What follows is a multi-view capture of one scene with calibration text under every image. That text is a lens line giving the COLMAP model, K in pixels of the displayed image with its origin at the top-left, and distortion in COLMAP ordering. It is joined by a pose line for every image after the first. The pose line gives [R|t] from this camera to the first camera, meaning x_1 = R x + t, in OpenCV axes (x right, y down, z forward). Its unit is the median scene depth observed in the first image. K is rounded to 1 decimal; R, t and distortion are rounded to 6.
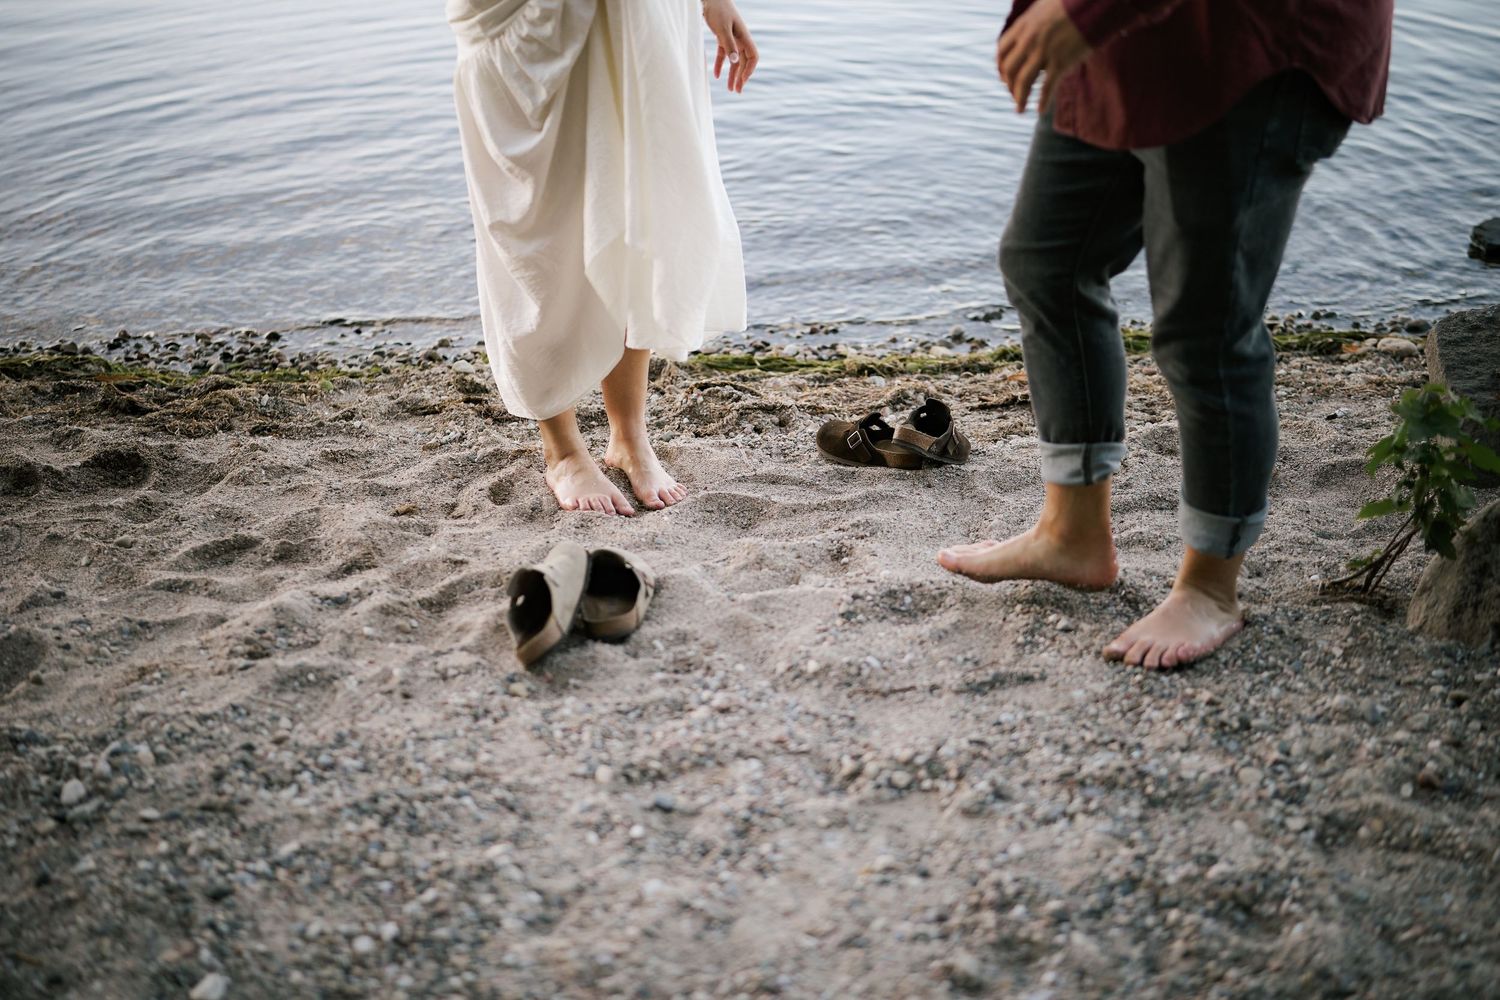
lens RADIAL K [[2182.8, 0, 751.2], [0, 2182.8, 499.9], [0, 0, 1]] dist [0.063172, 0.000000]
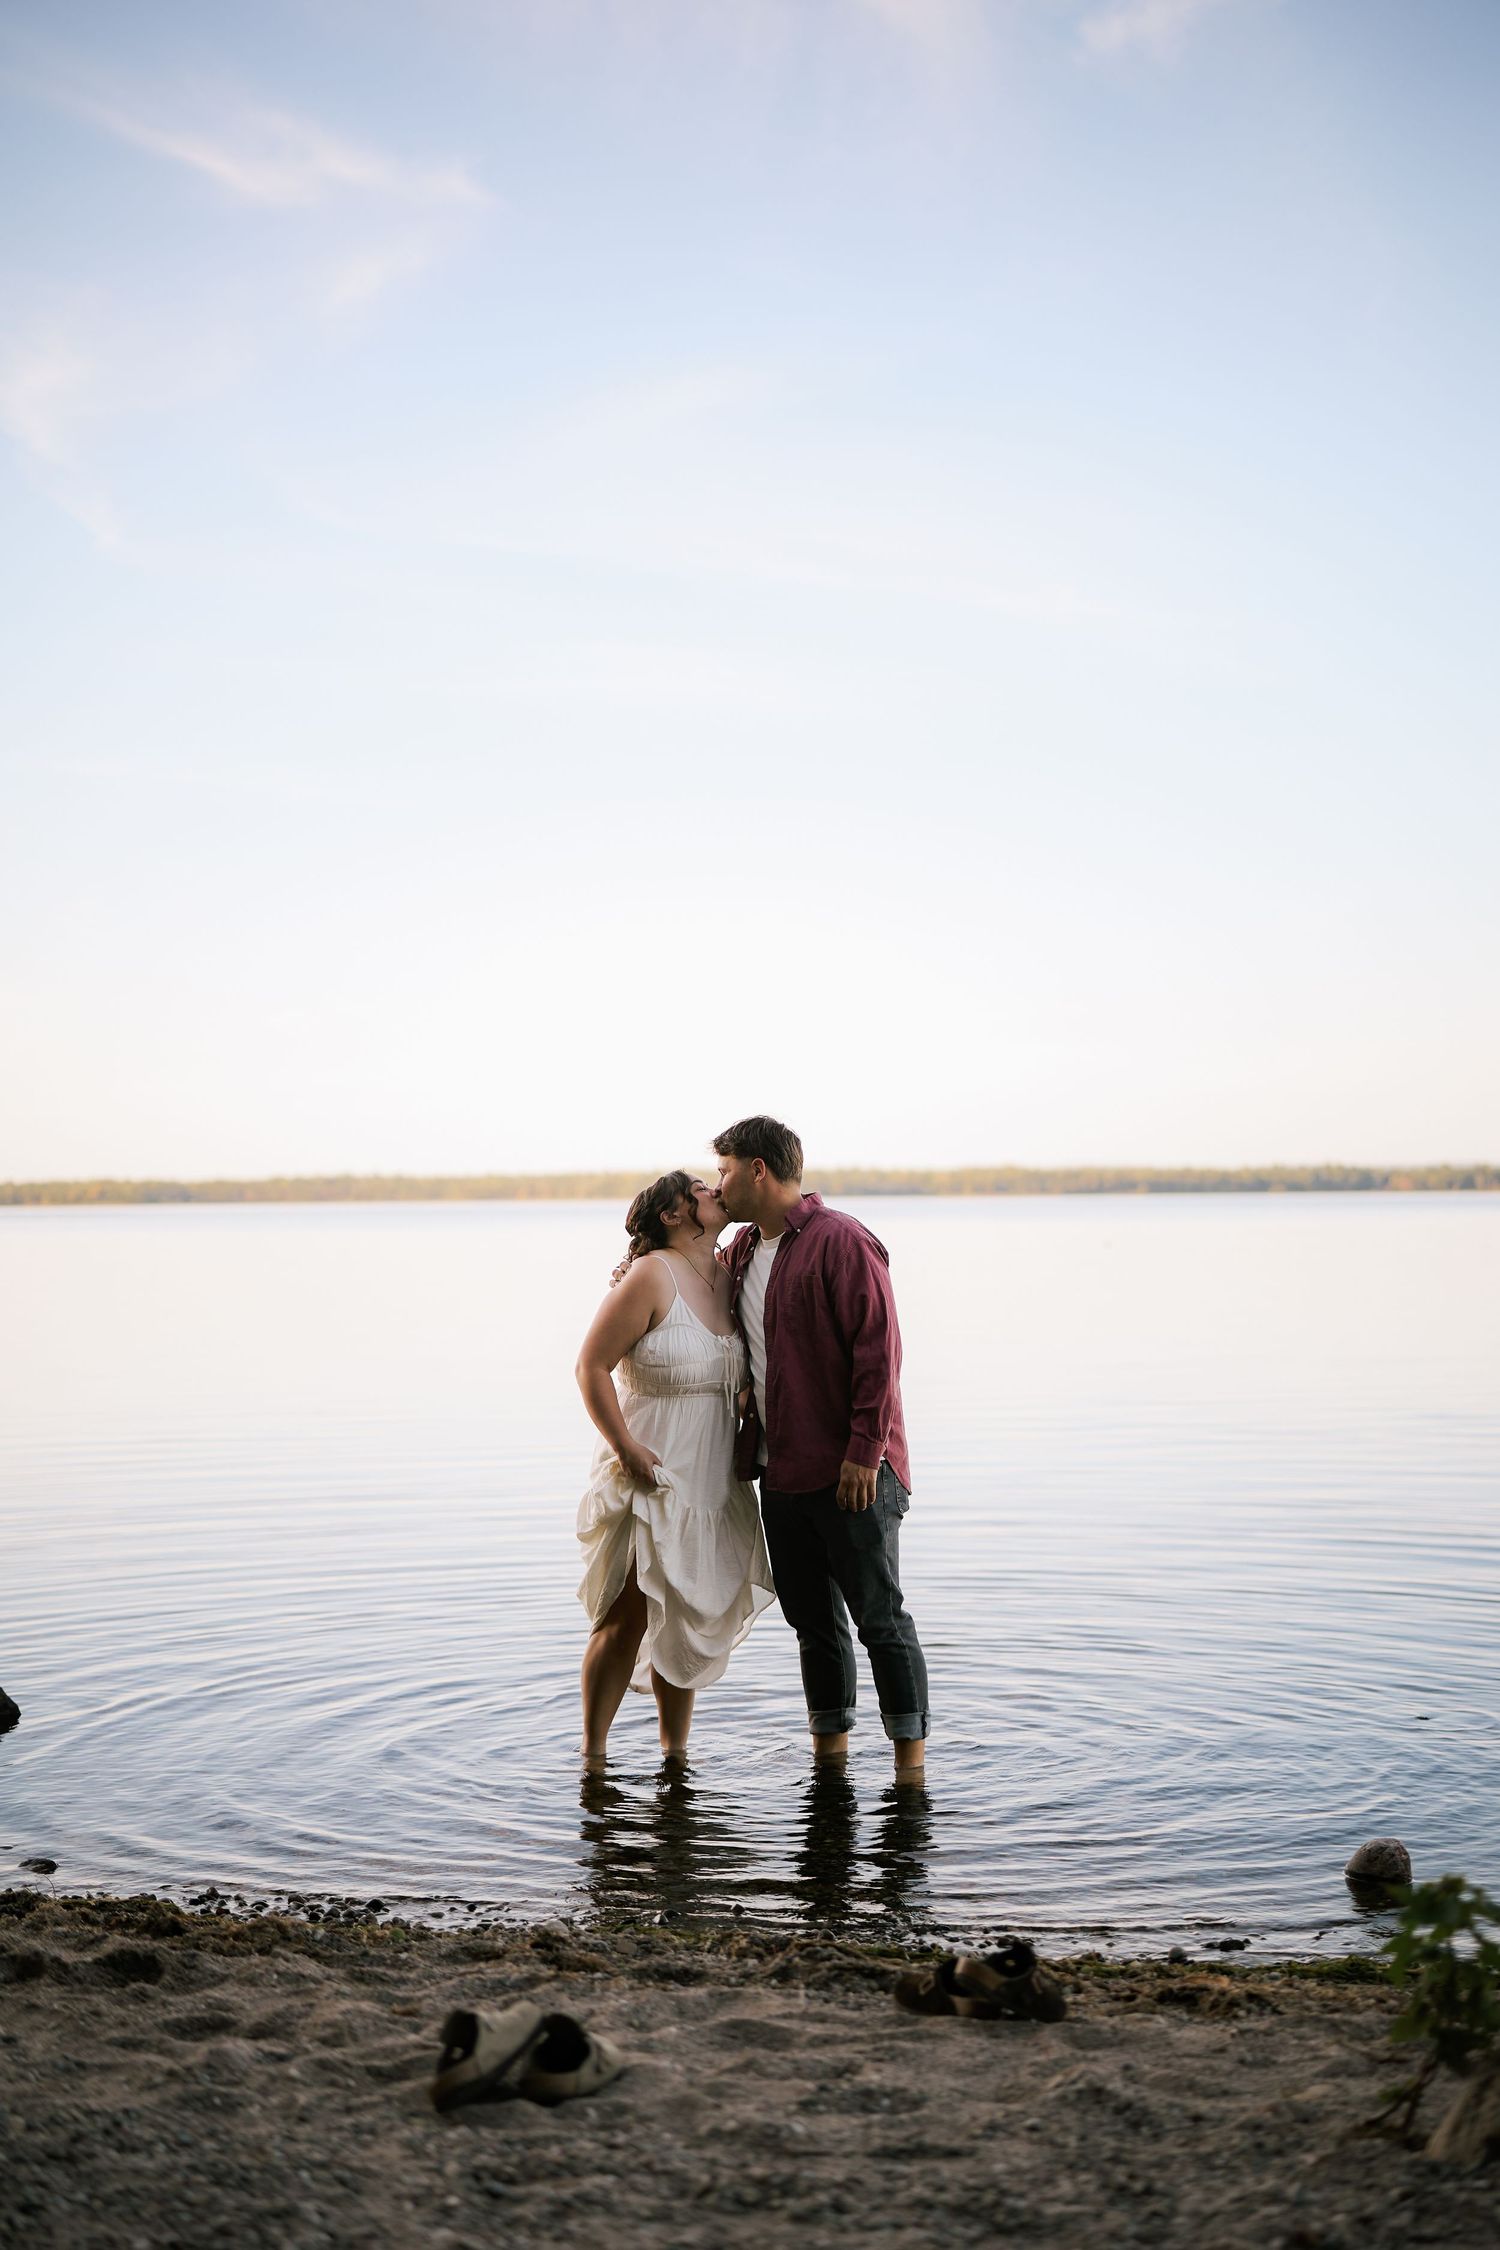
lens RADIAL K [[3274.2, 0, 747.5], [0, 3274.2, 1123.0], [0, 0, 1]] dist [0.063172, 0.000000]
pose [[0.976171, 0.011639, -0.216690, 0.321573], [-0.100366, 0.909554, -0.403285, 0.243810], [0.192397, 0.415424, 0.889048, -0.394270]]
